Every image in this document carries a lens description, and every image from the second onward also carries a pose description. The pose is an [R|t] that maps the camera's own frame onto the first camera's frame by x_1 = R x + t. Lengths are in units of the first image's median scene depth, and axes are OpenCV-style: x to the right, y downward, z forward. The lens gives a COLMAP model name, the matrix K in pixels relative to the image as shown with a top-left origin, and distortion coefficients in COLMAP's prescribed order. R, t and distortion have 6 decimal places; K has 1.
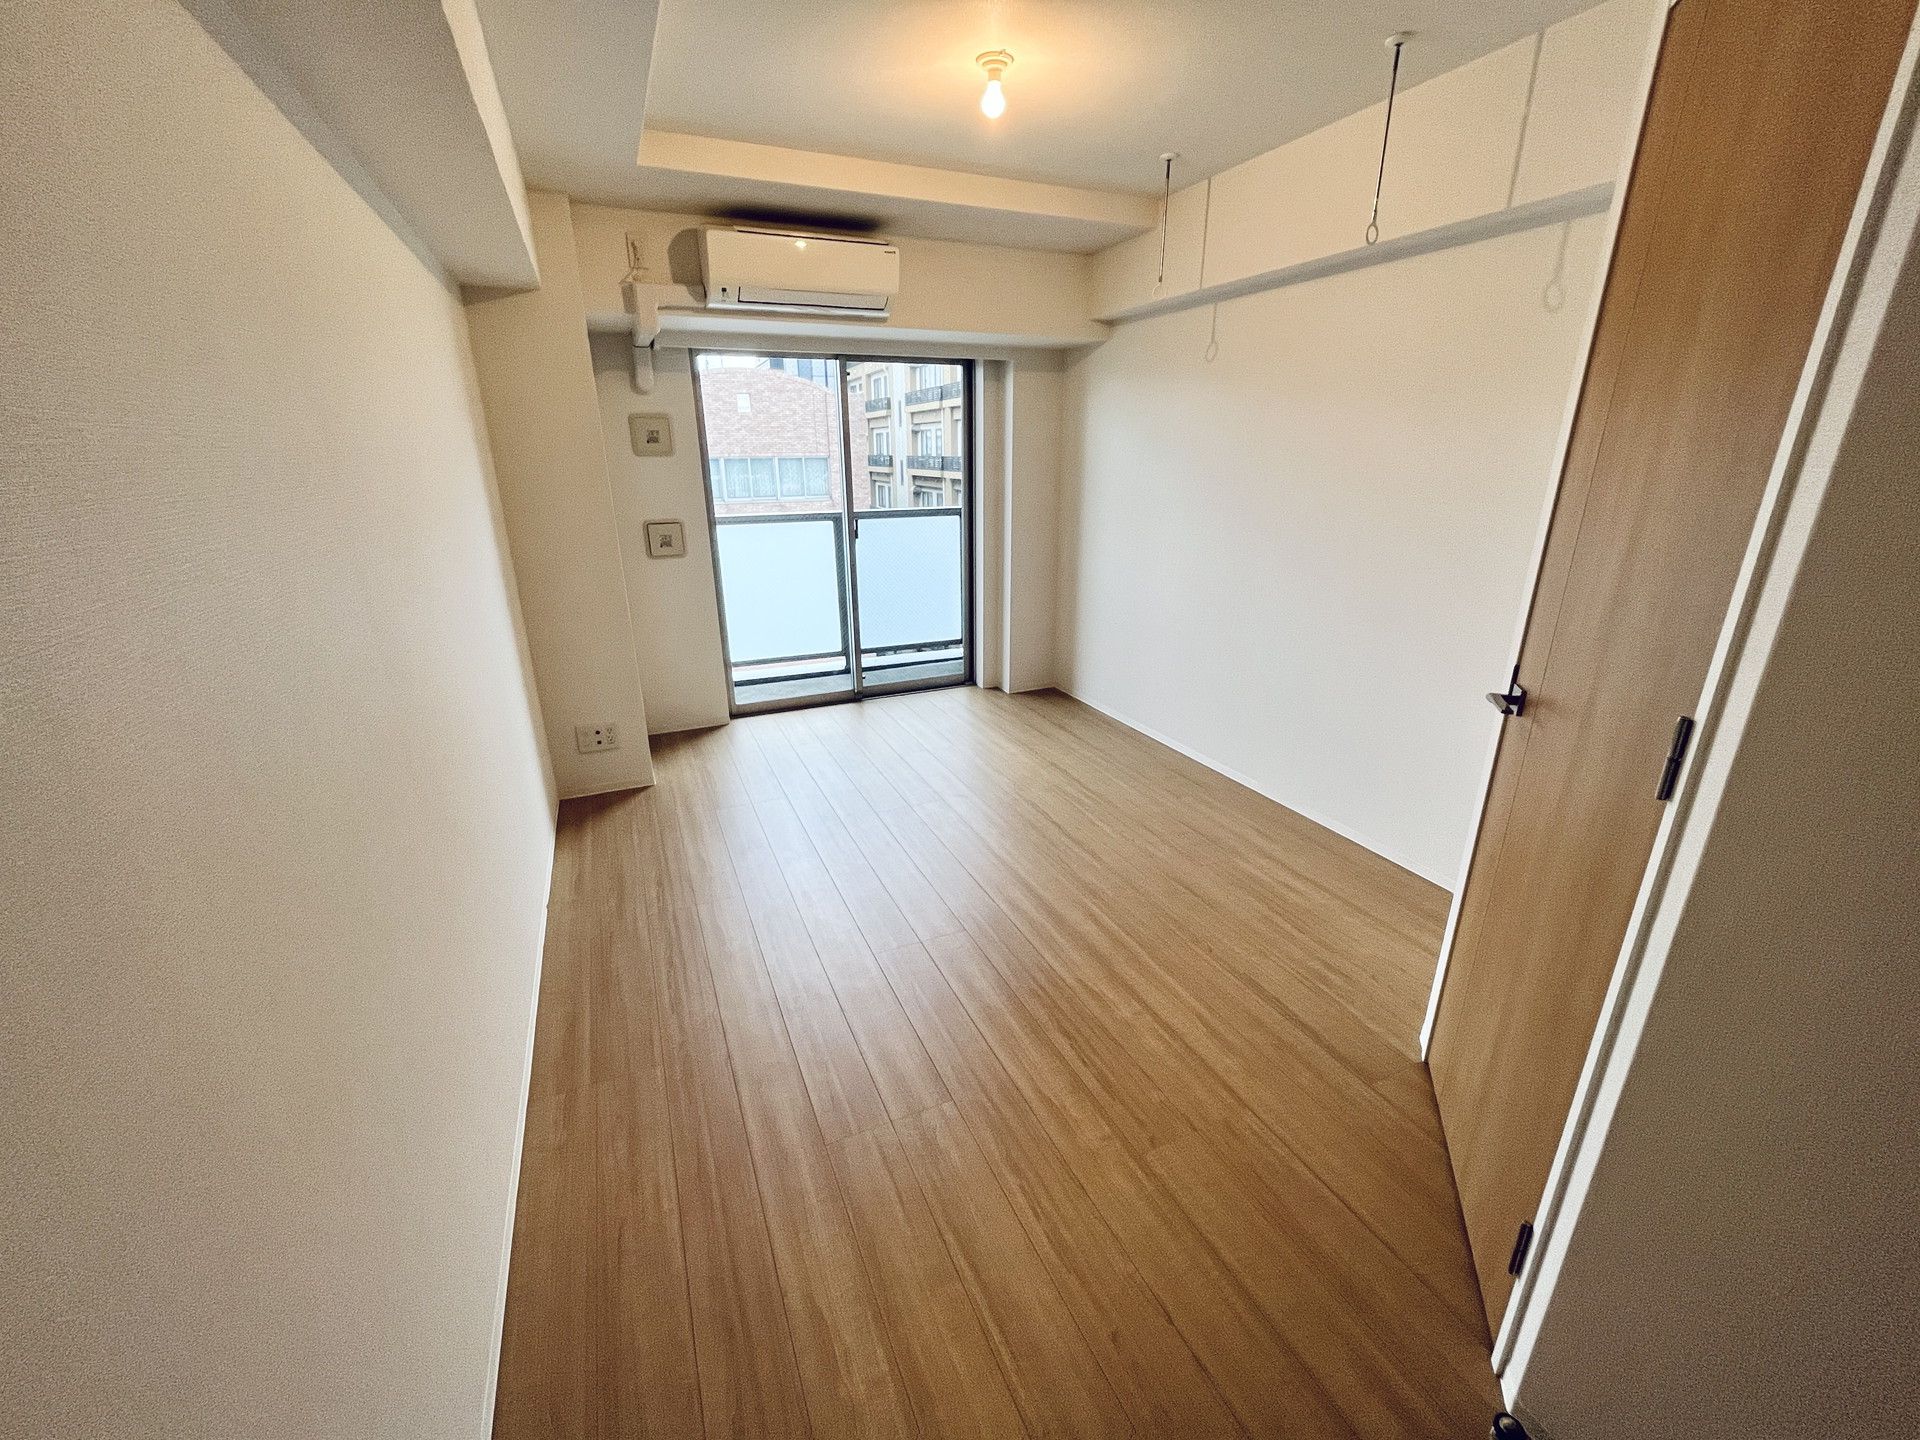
lens RADIAL K [[777.1, 0, 954.1], [0, 777.1, 712.8], [0, 0, 1]] dist [-0.001566, -0.000402]
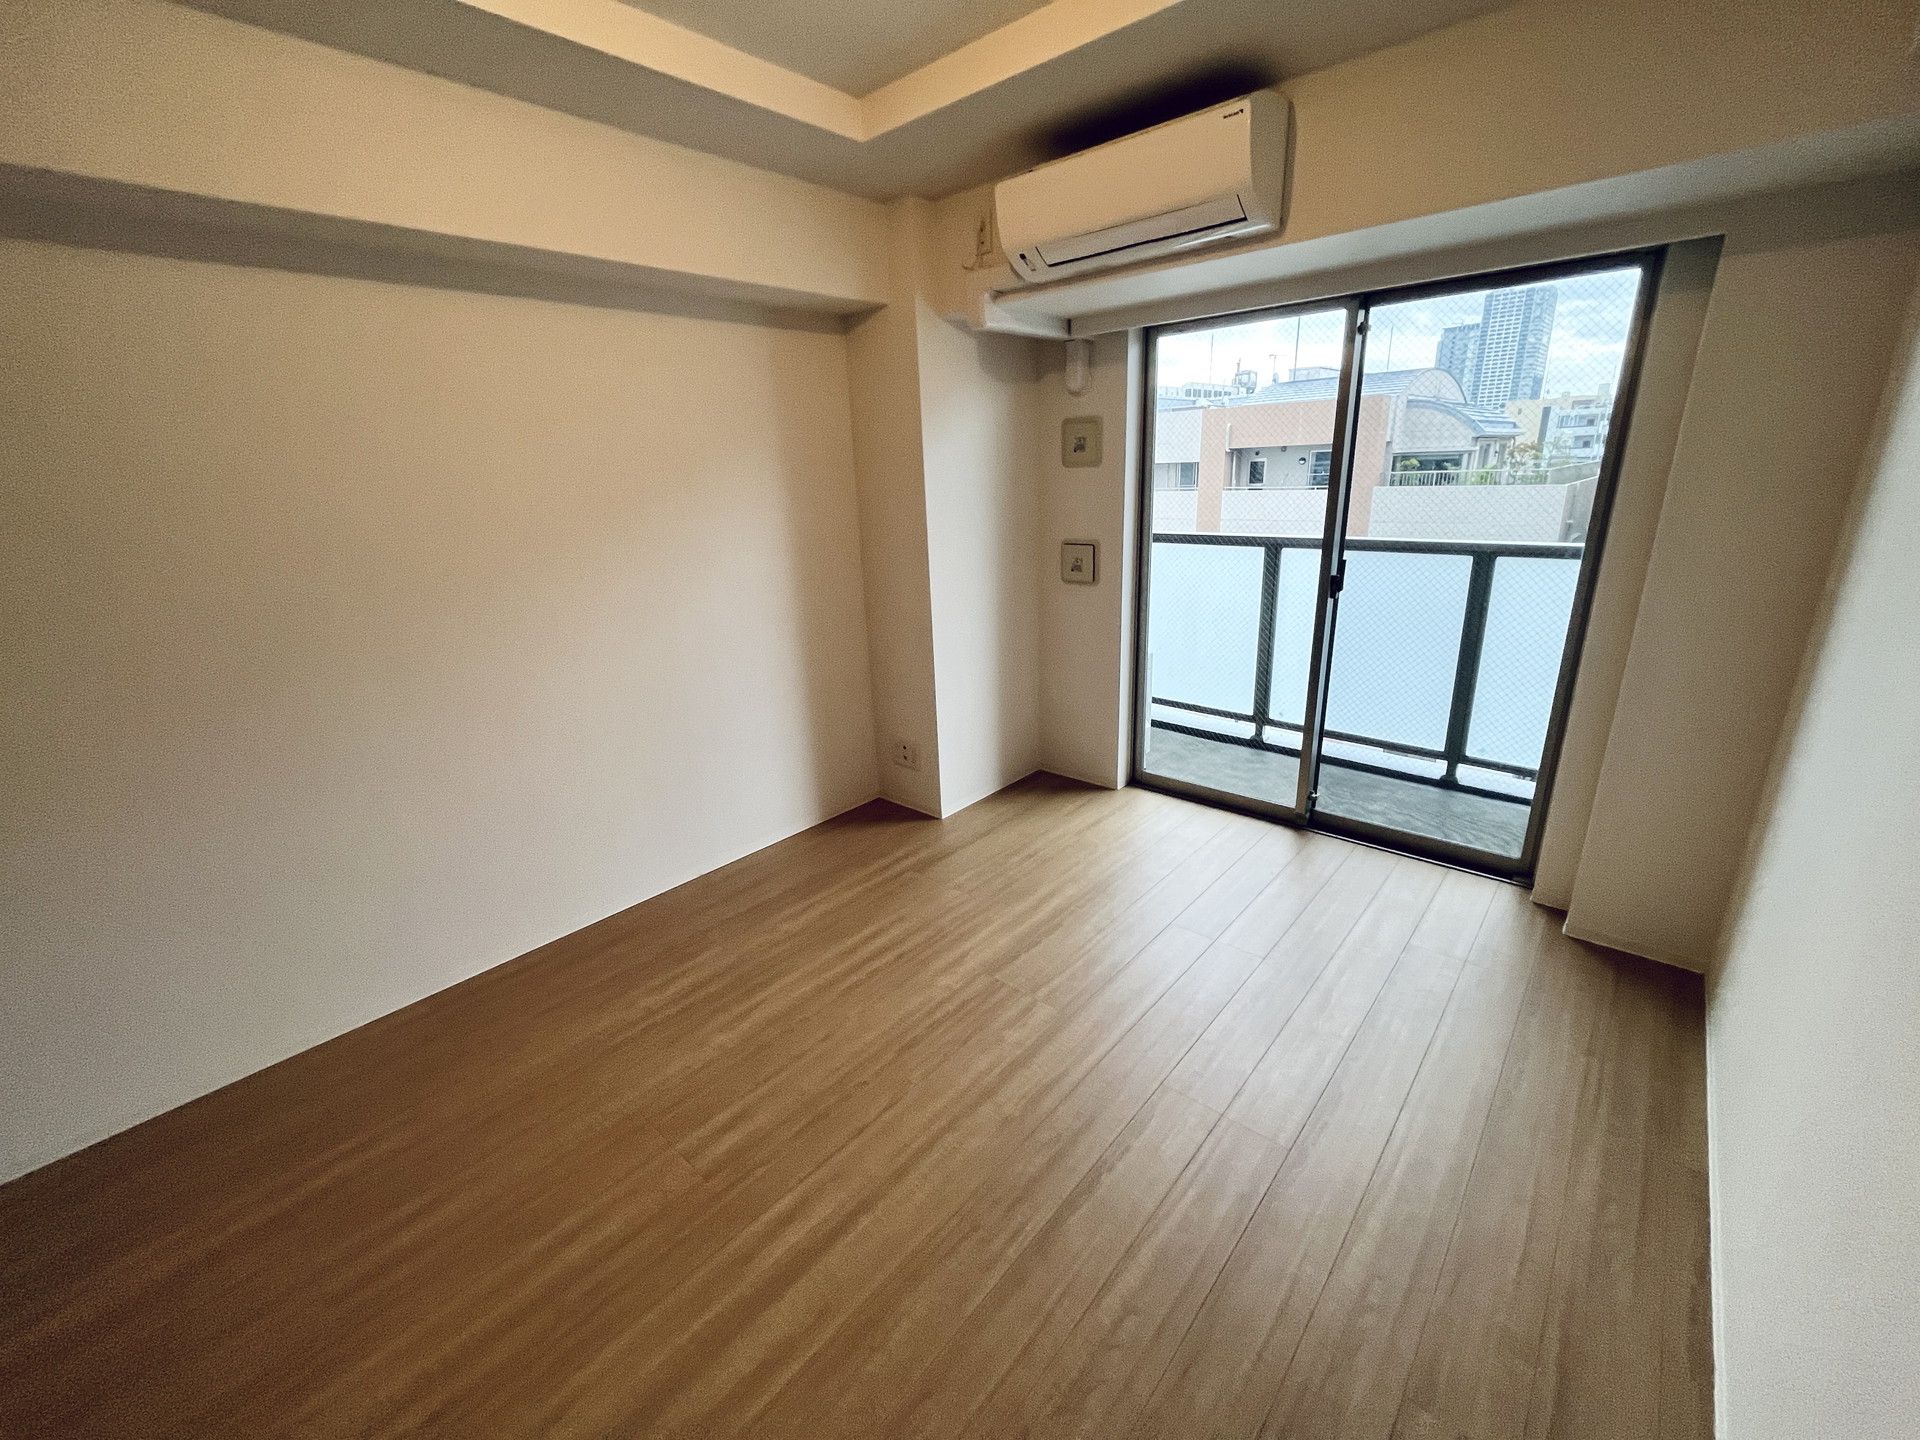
lens RADIAL K [[777.1, 0, 952.3], [0, 777.1, 722.5], [0, 0, 1]] dist [-0.001566, -0.000402]
pose [[0.411512, 0.277173, -0.868236, 0.368397], [-0.256970, 0.949271, 0.181248, -0.174725], [0.874428, 0.148525, 0.461862, 0.502508]]
